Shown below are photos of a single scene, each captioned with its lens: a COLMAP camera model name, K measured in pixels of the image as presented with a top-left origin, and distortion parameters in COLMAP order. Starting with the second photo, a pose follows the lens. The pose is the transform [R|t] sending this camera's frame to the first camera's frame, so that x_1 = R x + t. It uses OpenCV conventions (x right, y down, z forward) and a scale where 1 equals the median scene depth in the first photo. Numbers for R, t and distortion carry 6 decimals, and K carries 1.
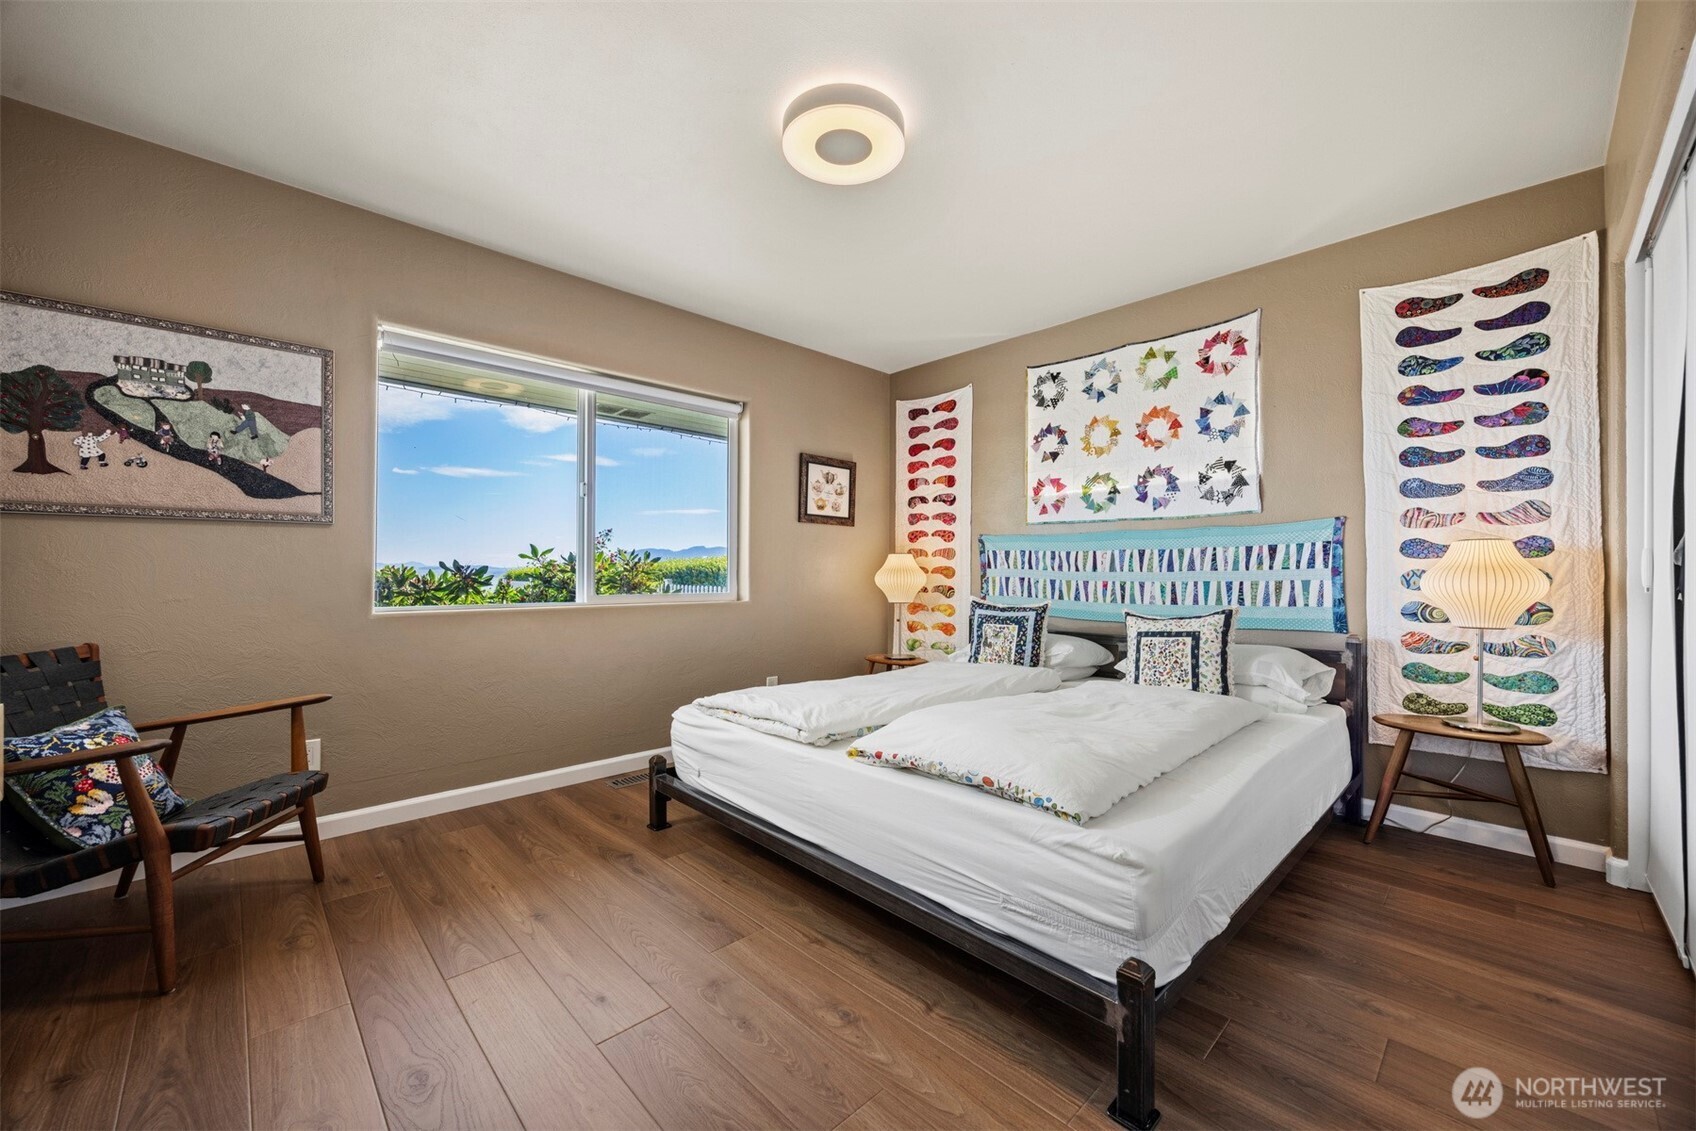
lens RADIAL K [[651.6, 0, 846.1], [0, 651.6, 569.3], [0, 0, 1]] dist [-0.003699, 0.000713]
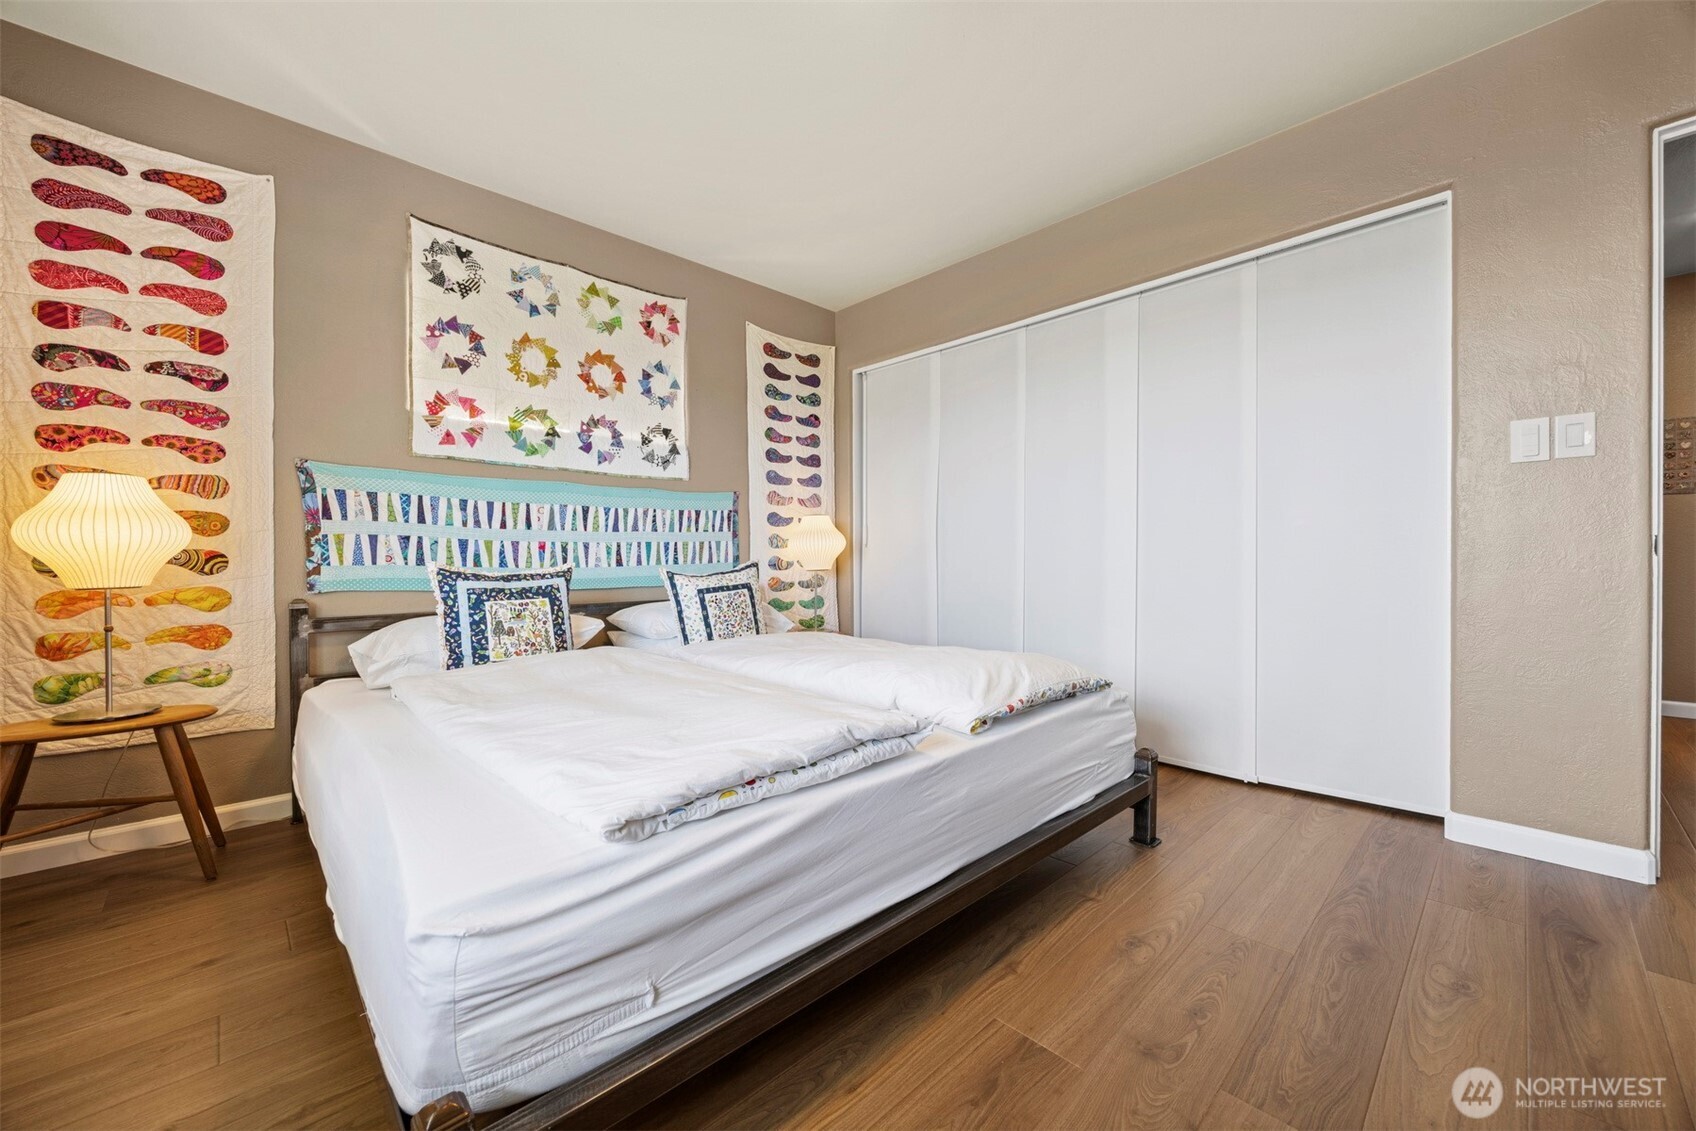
lens RADIAL K [[651.6, 0, 860.2], [0, 651.6, 566.4], [0, 0, 1]] dist [-0.003699, 0.000713]
pose [[-0.009923, -0.015242, 0.999835, -0.527787], [0.002030, 0.999881, 0.015263, 0.046951], [-0.999949, 0.002182, -0.009891, 0.762168]]
